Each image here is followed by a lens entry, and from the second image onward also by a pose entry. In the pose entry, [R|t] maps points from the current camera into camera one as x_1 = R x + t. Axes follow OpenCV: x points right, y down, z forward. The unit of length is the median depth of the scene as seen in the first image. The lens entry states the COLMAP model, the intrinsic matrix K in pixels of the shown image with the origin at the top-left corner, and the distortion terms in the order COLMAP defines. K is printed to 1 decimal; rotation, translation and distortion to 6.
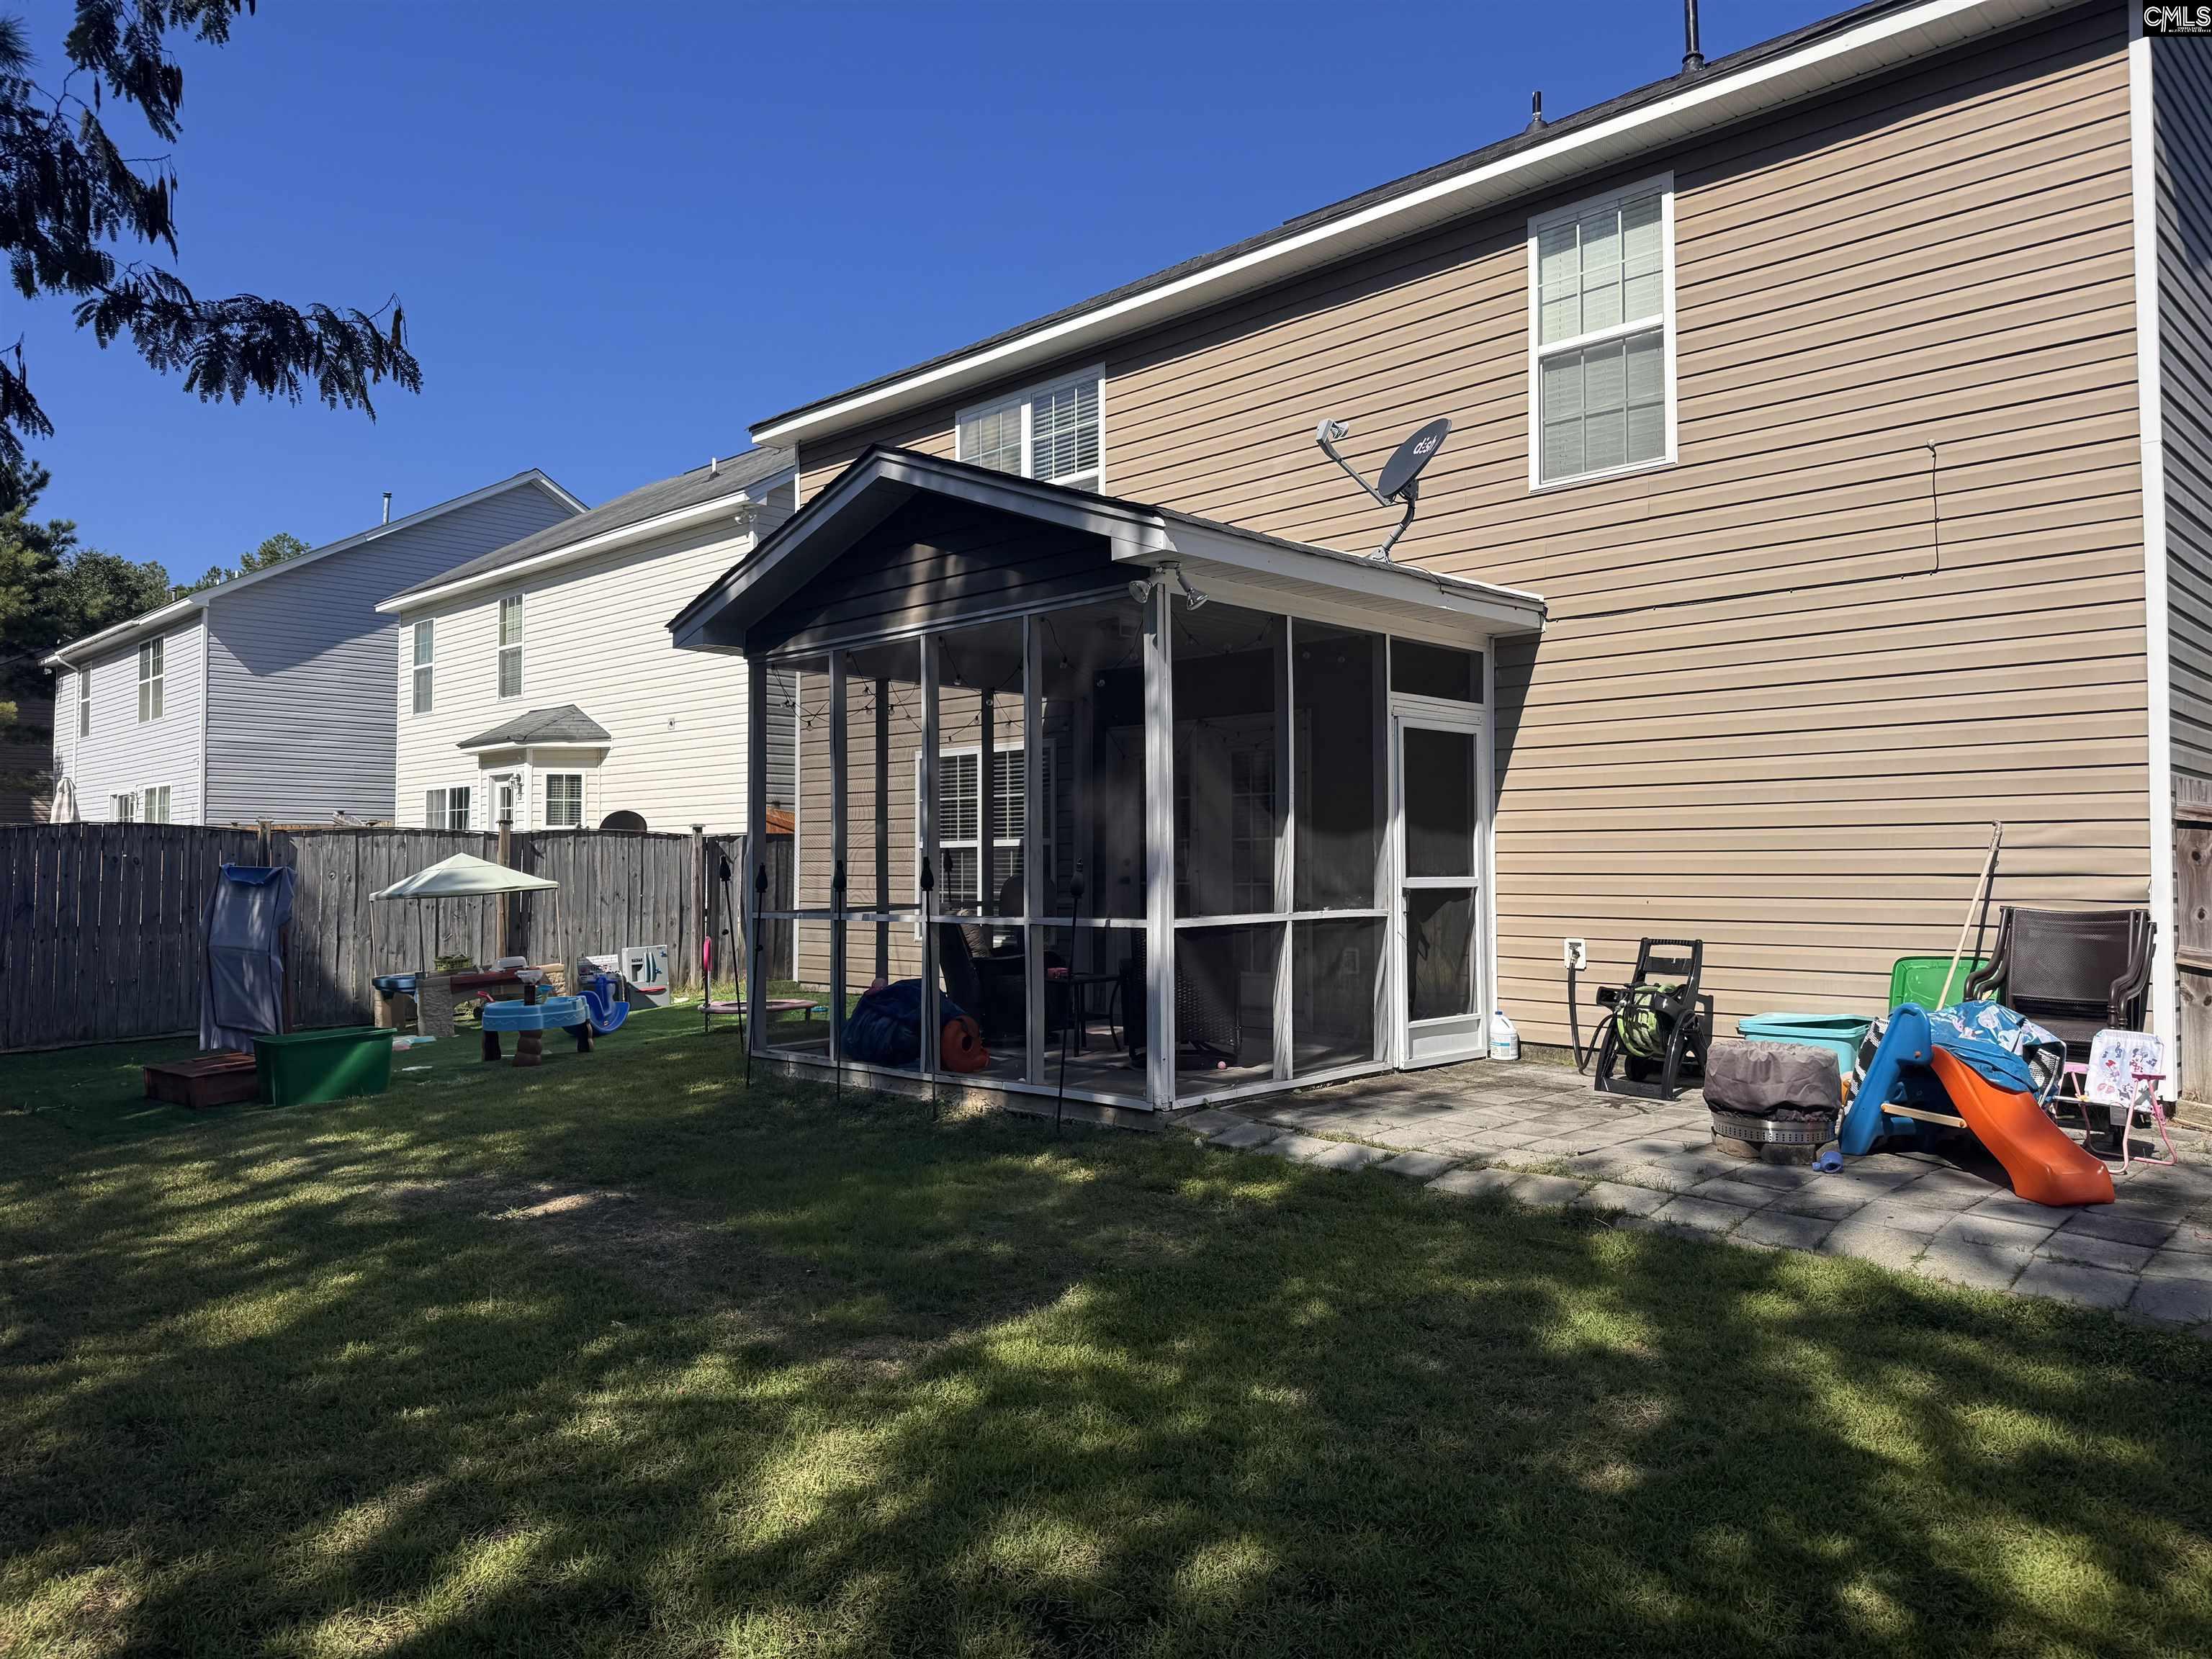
lens RADIAL K [[1542.1, 0, 1115.0], [0, 1542.1, 834.1], [0, 0, 1]] dist [0.066860, -0.102456]
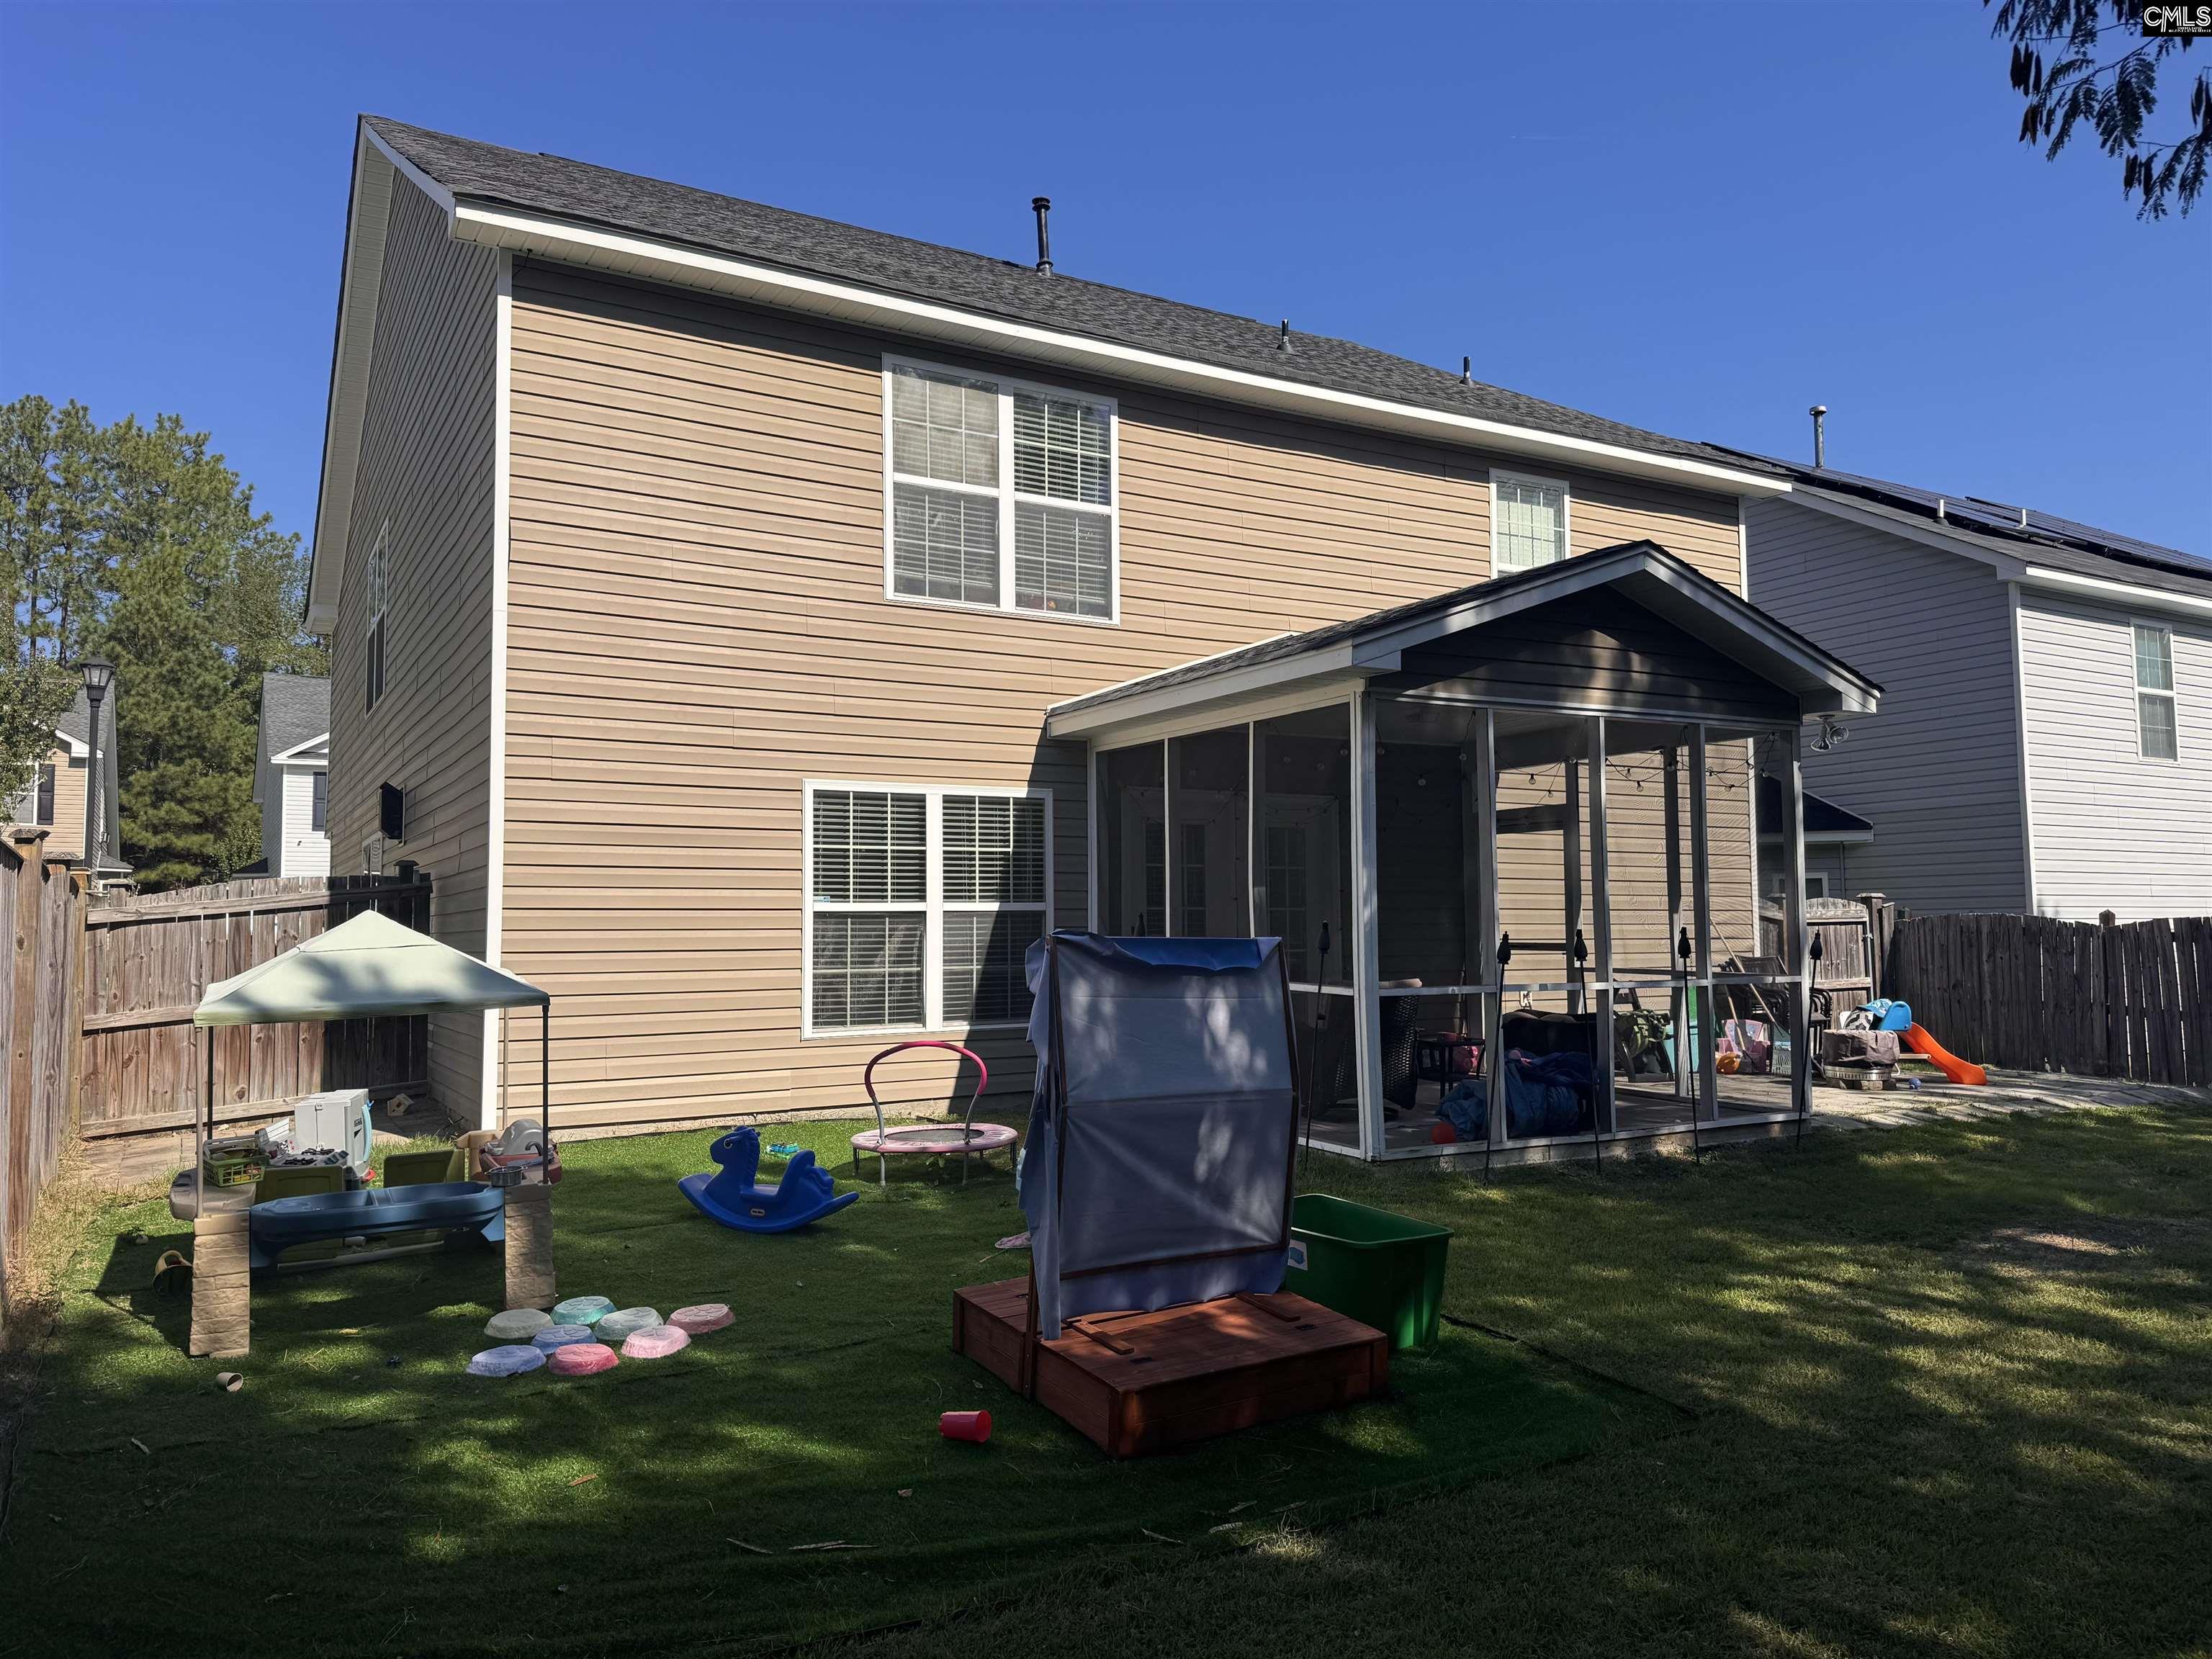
lens RADIAL K [[1542.1, 0, 1116.3], [0, 1542.1, 820.3], [0, 0, 1]] dist [0.066860, -0.102456]
pose [[0.268209, 0.069958, 0.960817, -1.221476], [-0.017371, 0.997549, -0.067783, 0.020093], [-0.963204, 0.001490, 0.268767, 1.023675]]
